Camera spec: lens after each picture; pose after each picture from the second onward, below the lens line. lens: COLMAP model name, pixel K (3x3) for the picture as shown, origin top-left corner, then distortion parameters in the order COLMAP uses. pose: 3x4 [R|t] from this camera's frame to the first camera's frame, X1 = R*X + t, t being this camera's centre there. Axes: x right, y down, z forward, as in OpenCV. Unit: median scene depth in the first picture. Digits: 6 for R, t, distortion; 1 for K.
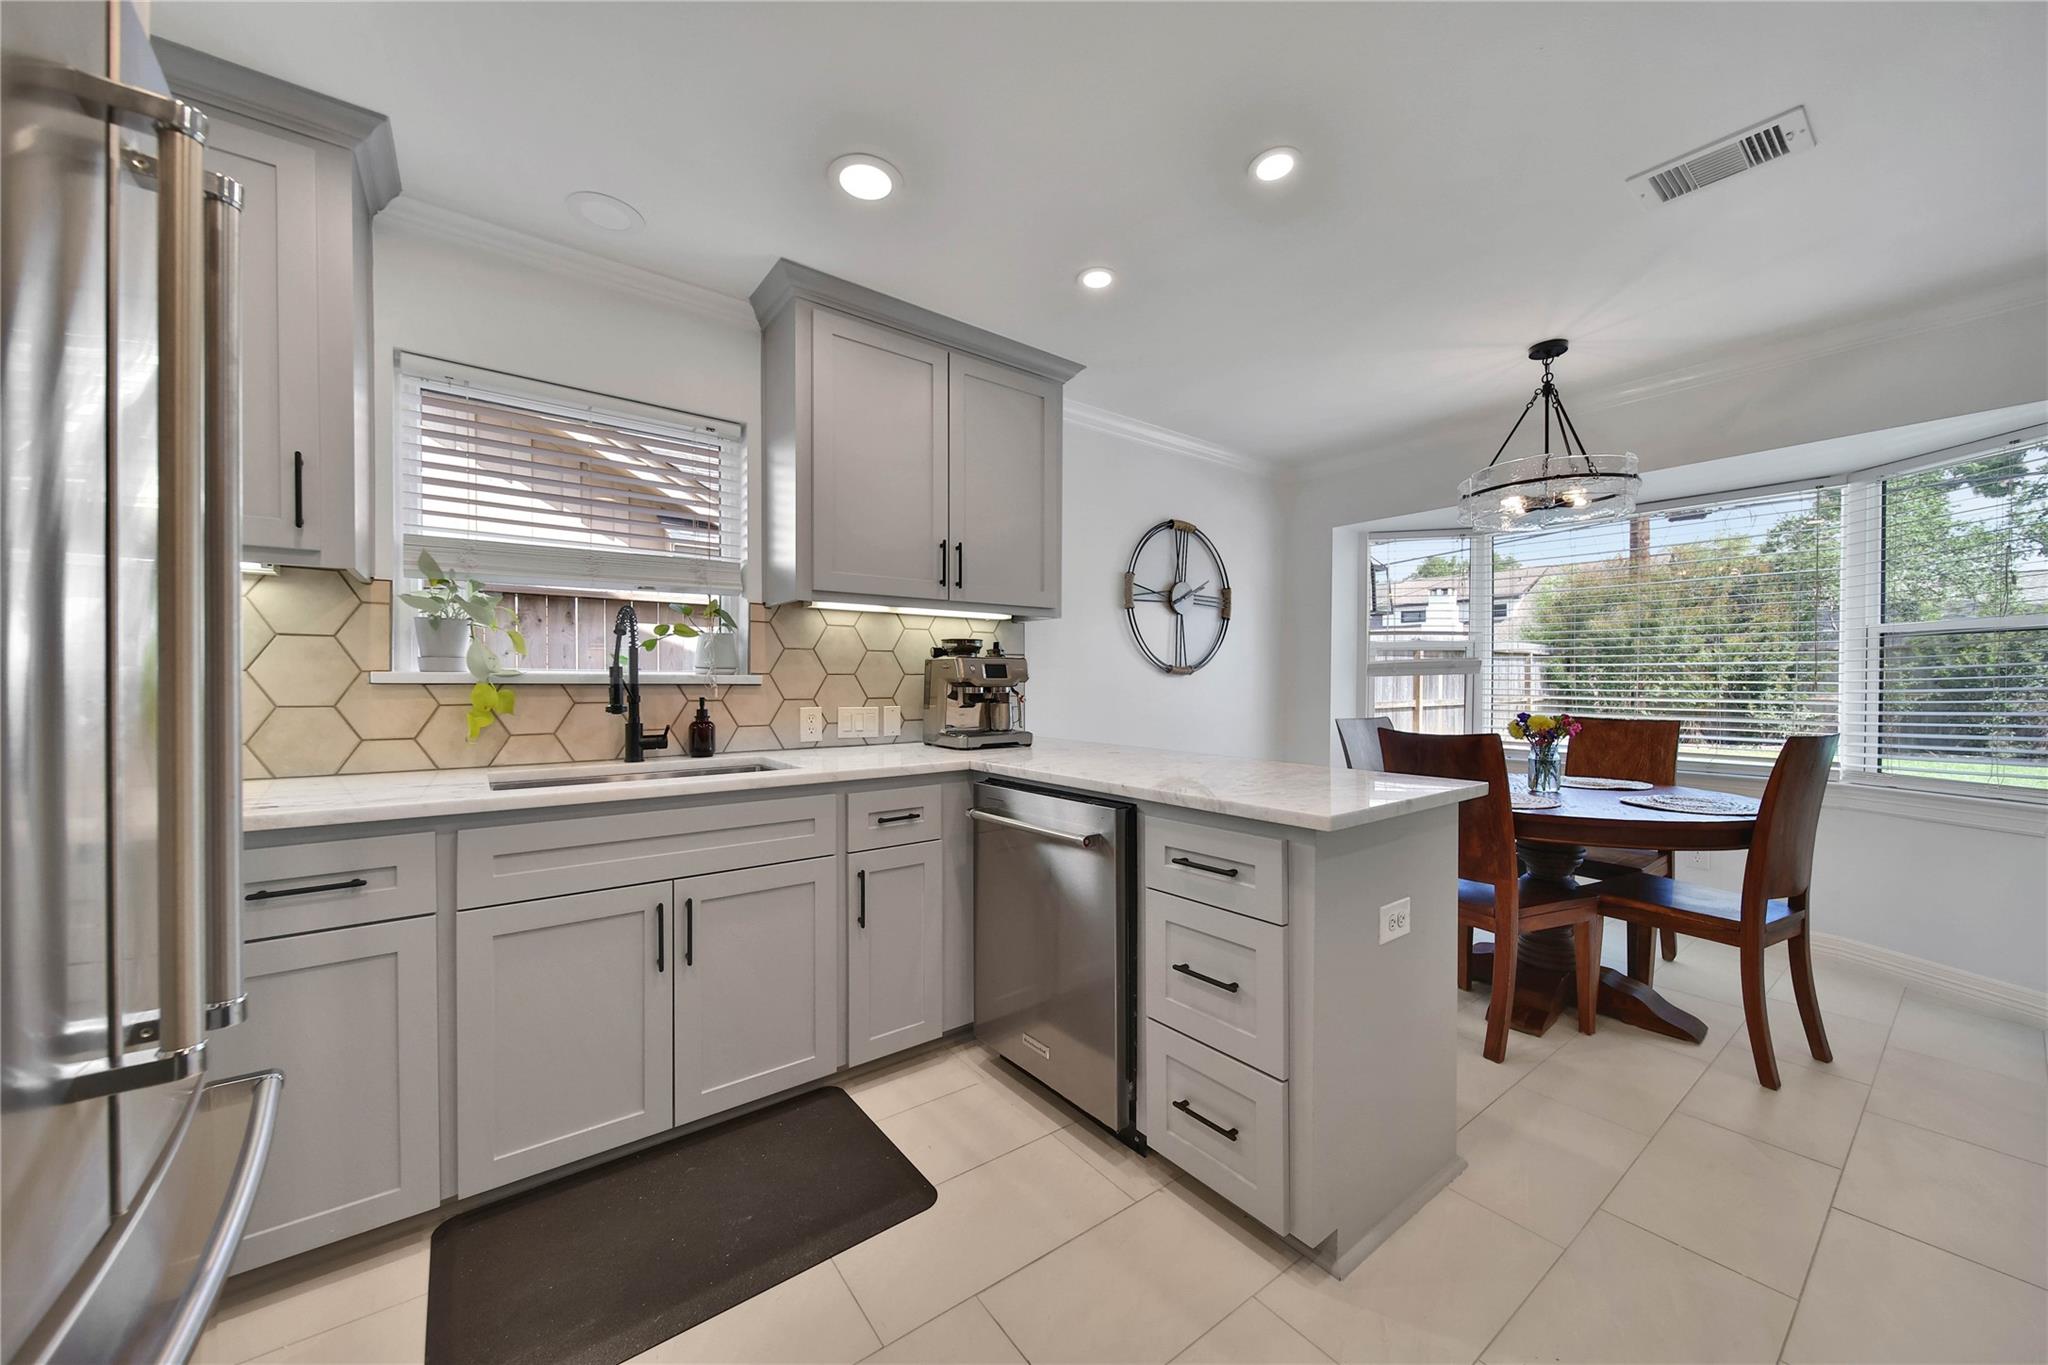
lens RADIAL K [[719.8, 0, 1021.9], [0, 719.8, 685.1], [0, 0, 1]] dist [0.009343, -0.004146]
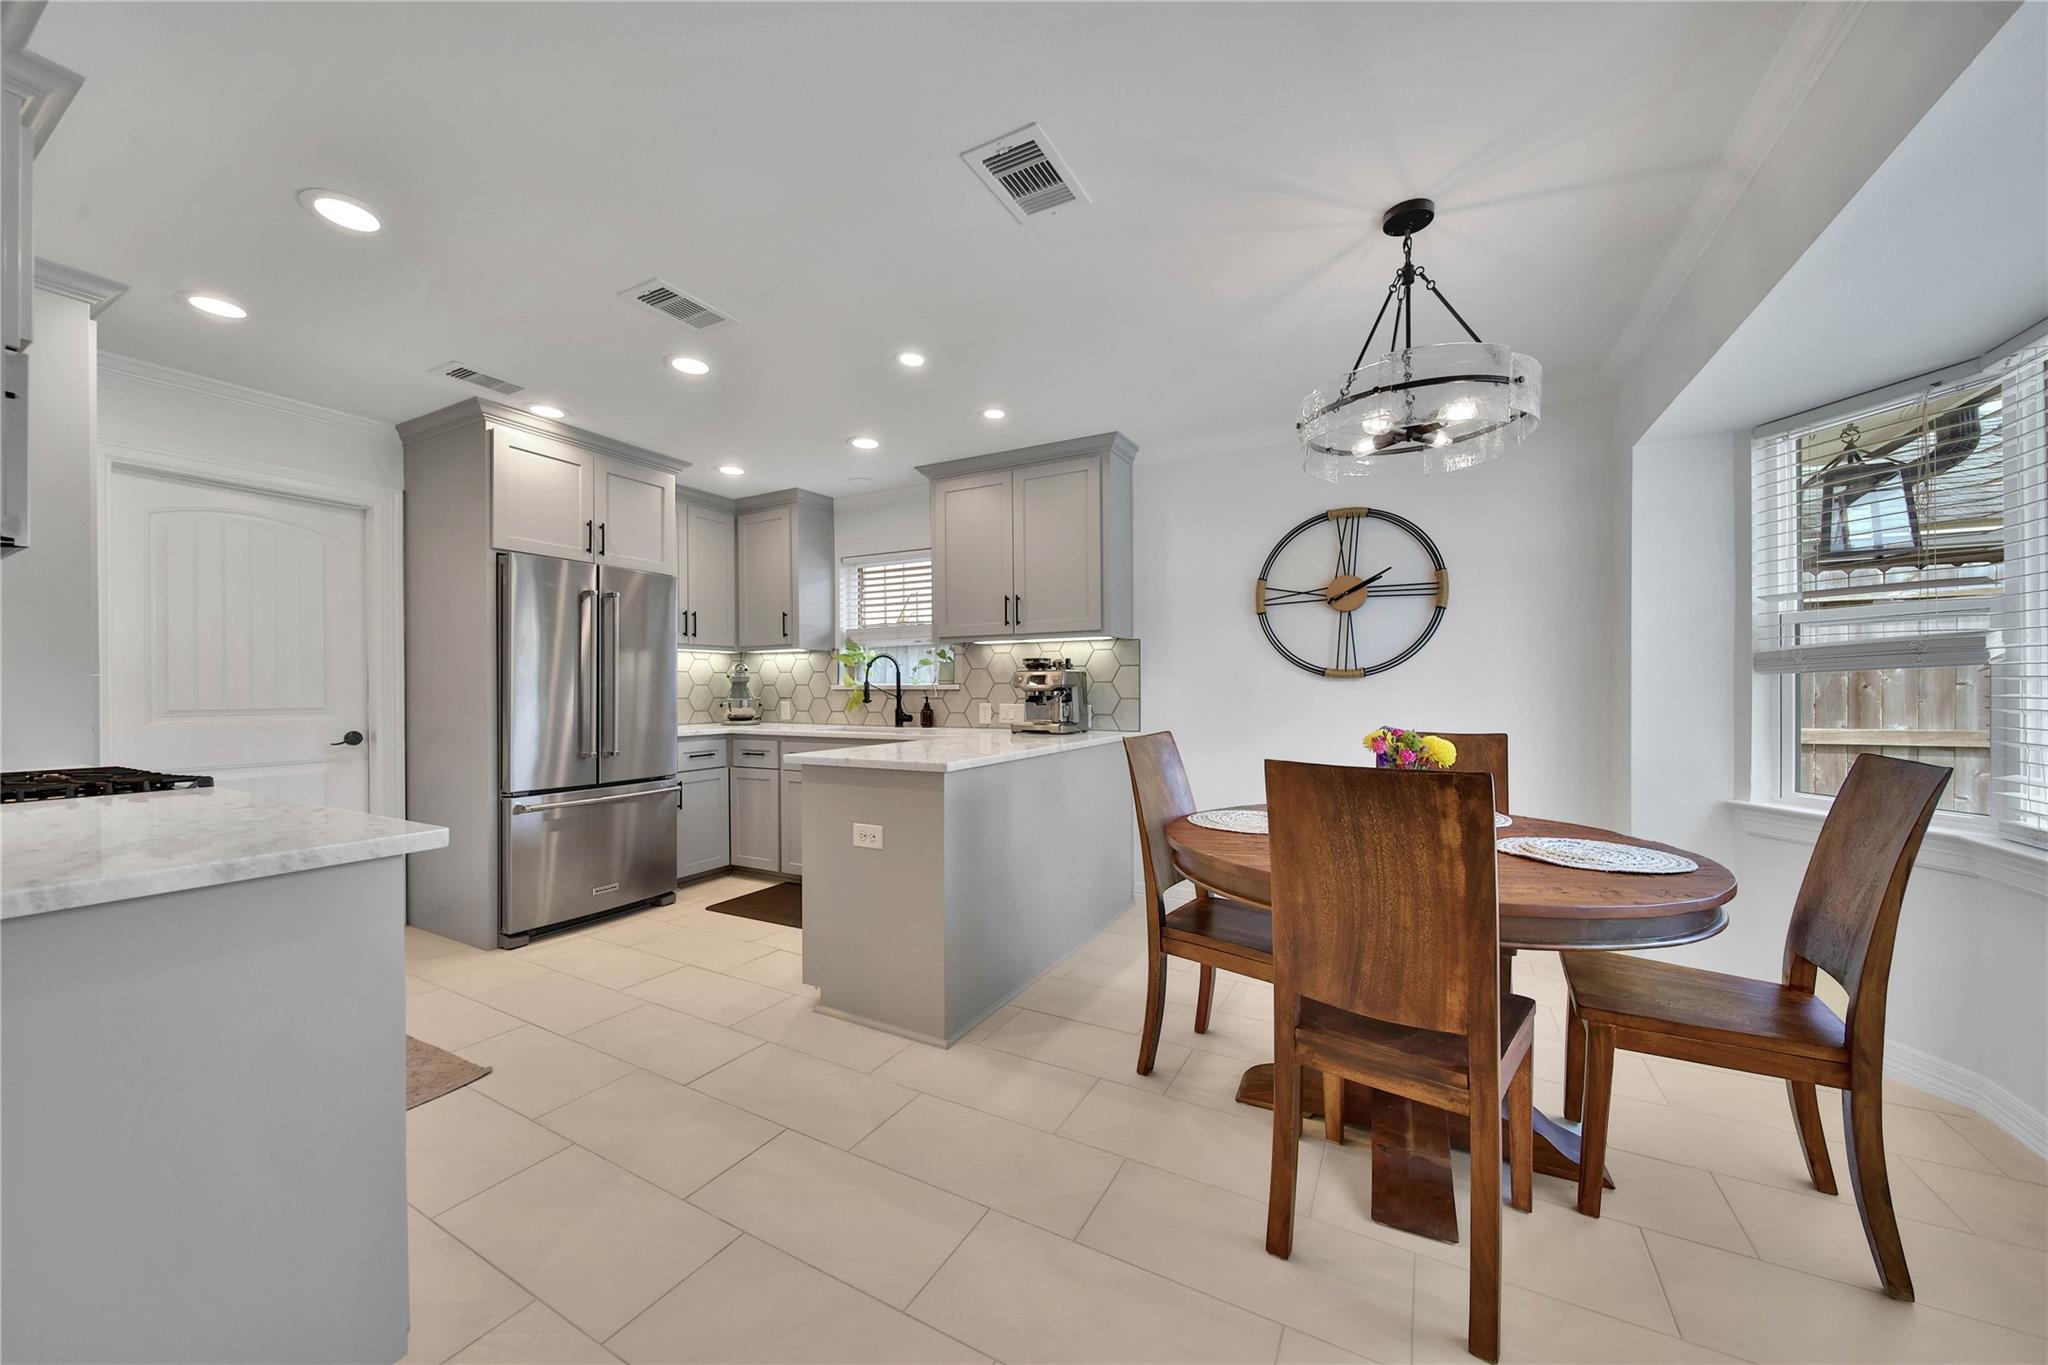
lens RADIAL K [[729.4, 0, 1020.6], [0, 729.4, 690.2], [0, 0, 1]] dist [0.000948, -0.002010]
pose [[0.418150, -0.001219, -0.908377, 1.203233], [-0.000991, 0.999998, -0.001798, 0.002919], [0.908378, 0.001652, 0.418148, 0.345672]]
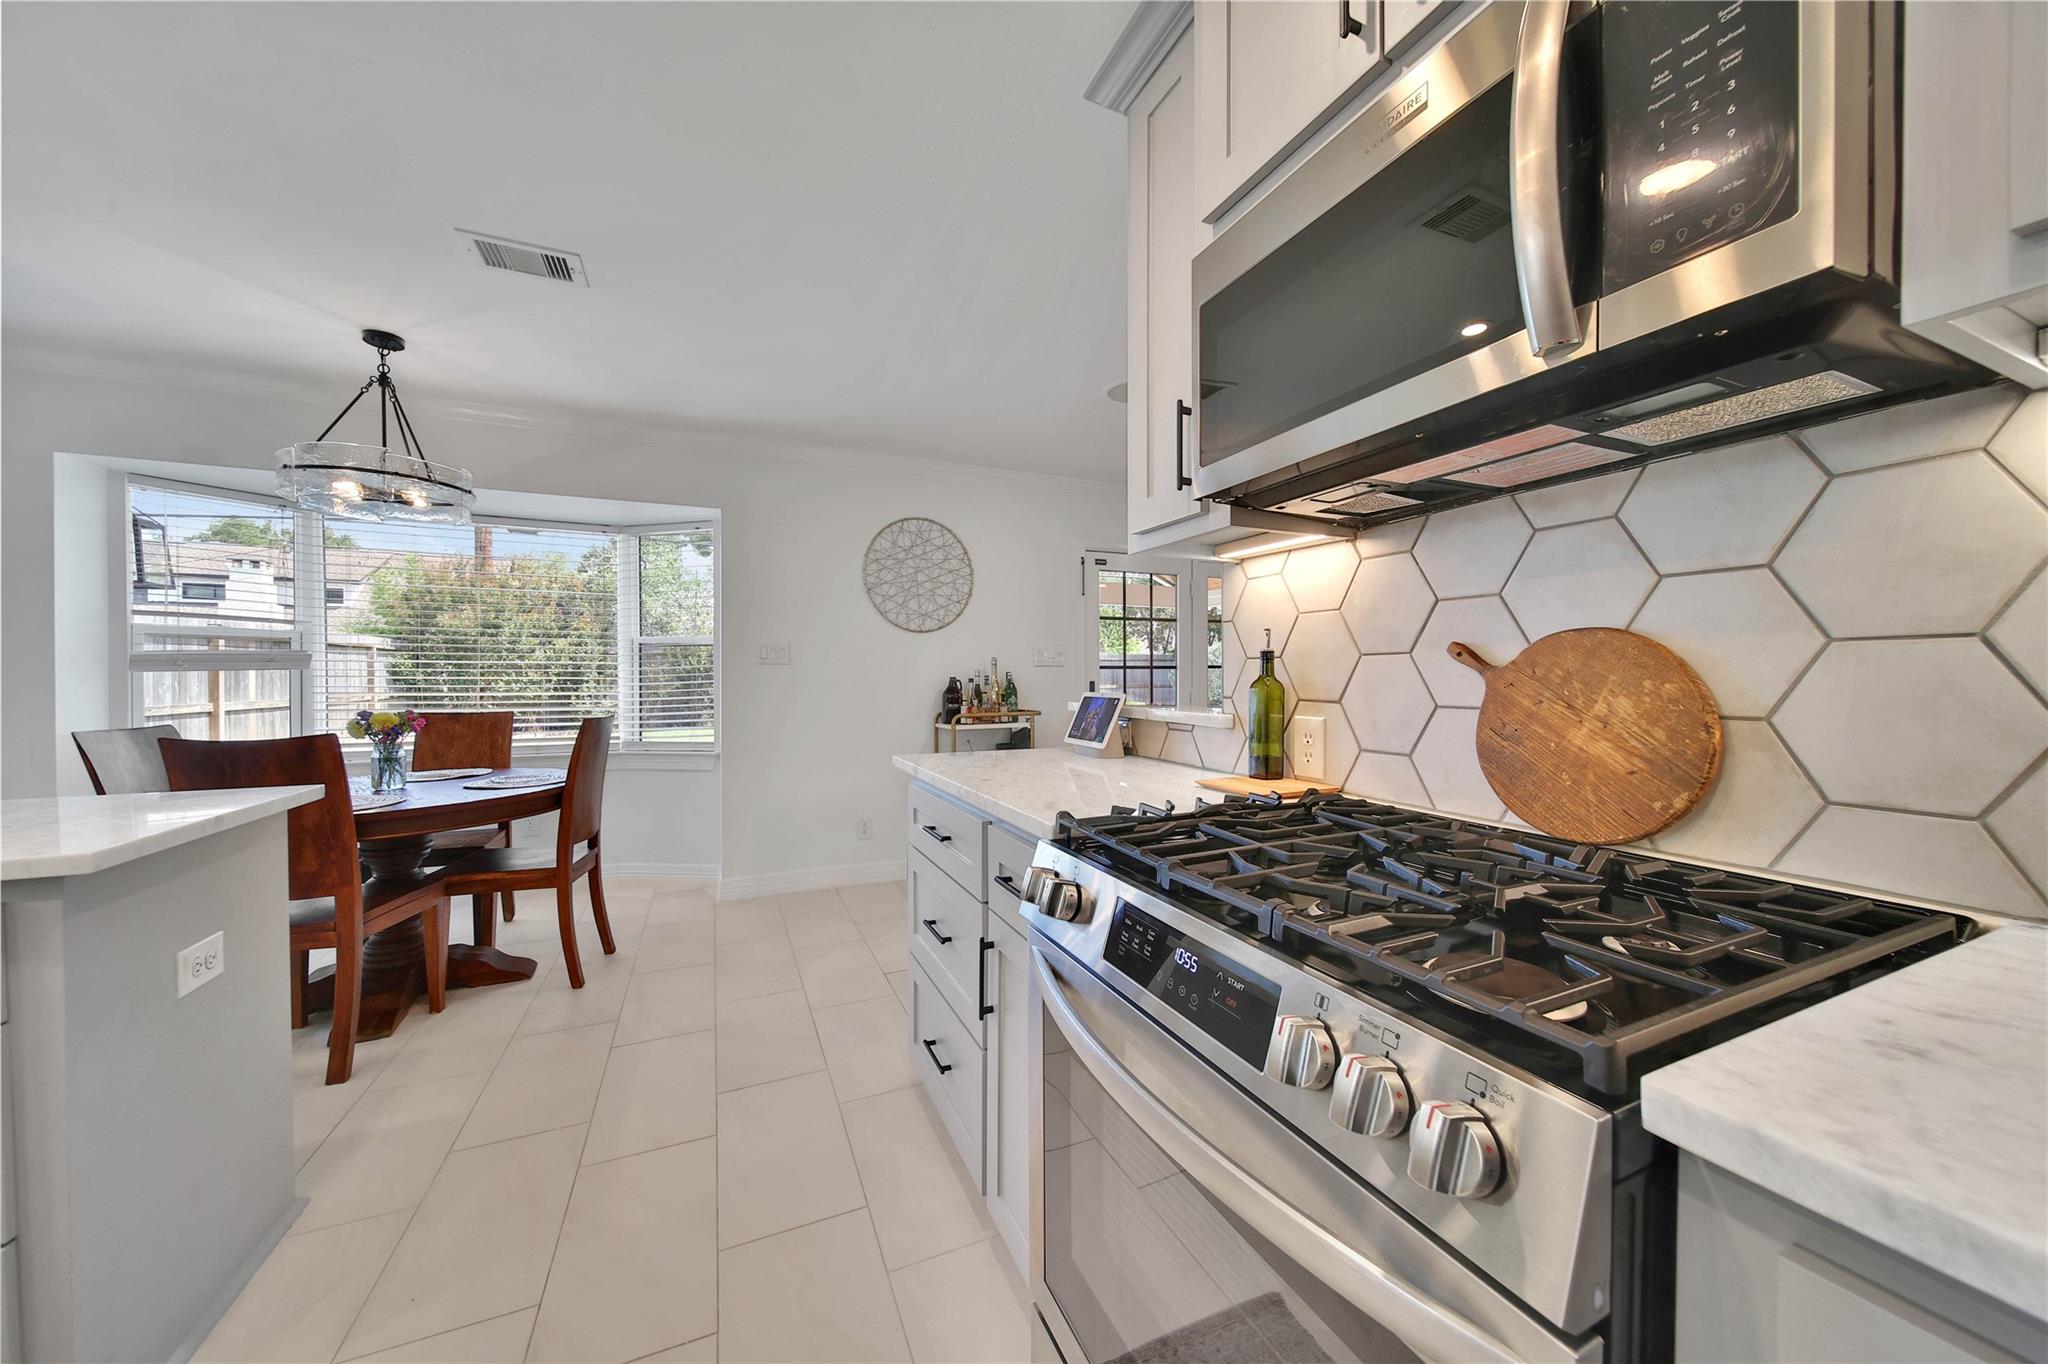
lens RADIAL K [[729.4, 0, 1020.6], [0, 729.4, 689.7], [0, 0, 1]] dist [0.000948, -0.002010]
pose [[0.230453, -0.018758, 0.972903, -0.043048], [0.007567, 0.999819, 0.017484, -0.000189], [-0.973054, 0.003332, 0.230553, -0.066177]]
